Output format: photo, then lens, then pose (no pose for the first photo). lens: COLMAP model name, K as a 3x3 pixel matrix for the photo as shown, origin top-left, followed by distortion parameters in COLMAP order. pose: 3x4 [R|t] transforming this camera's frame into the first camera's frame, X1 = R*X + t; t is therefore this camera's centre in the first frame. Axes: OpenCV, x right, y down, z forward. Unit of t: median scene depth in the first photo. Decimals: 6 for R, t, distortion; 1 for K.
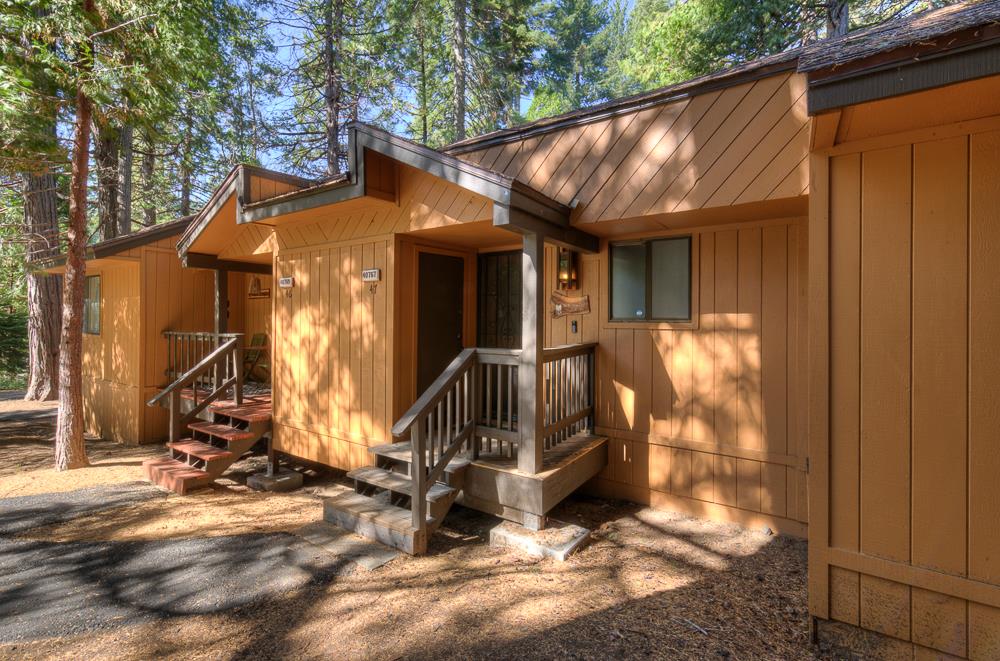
lens RADIAL K [[445.9, 0, 500.0], [0, 445.9, 330.5], [0, 0, 1]] dist [-0.000831, -0.000222]
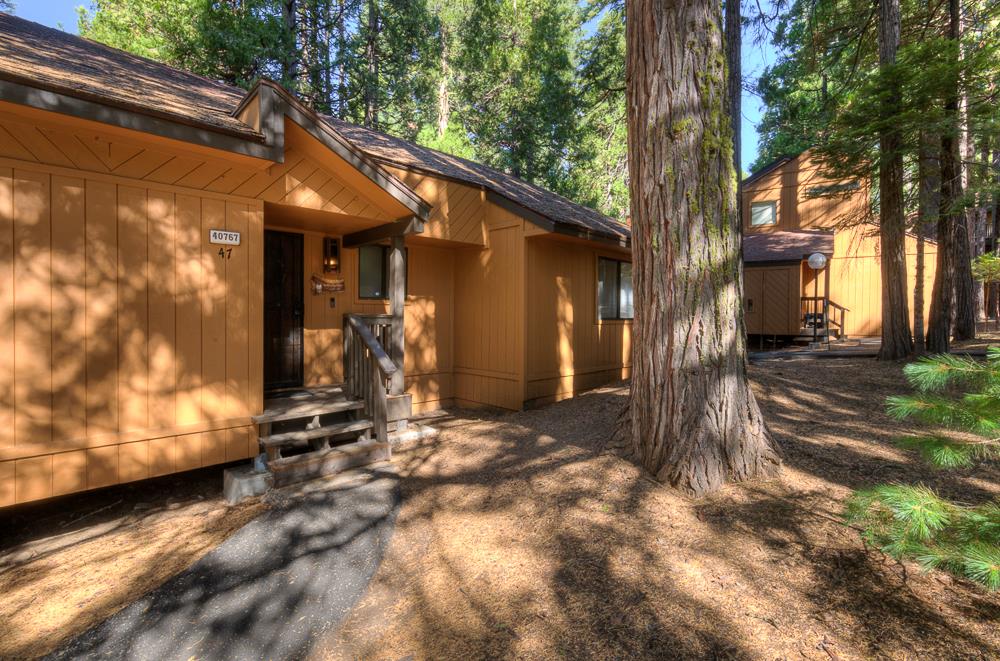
lens RADIAL K [[445.9, 0, 500.0], [0, 445.9, 330.5], [0, 0, 1]] dist [-0.000831, -0.000222]
pose [[0.183490, -0.019126, 0.982836, -1.038133], [0.035559, 0.999286, 0.012807, 0.077306], [-0.982378, 0.032599, 0.184039, 0.263134]]
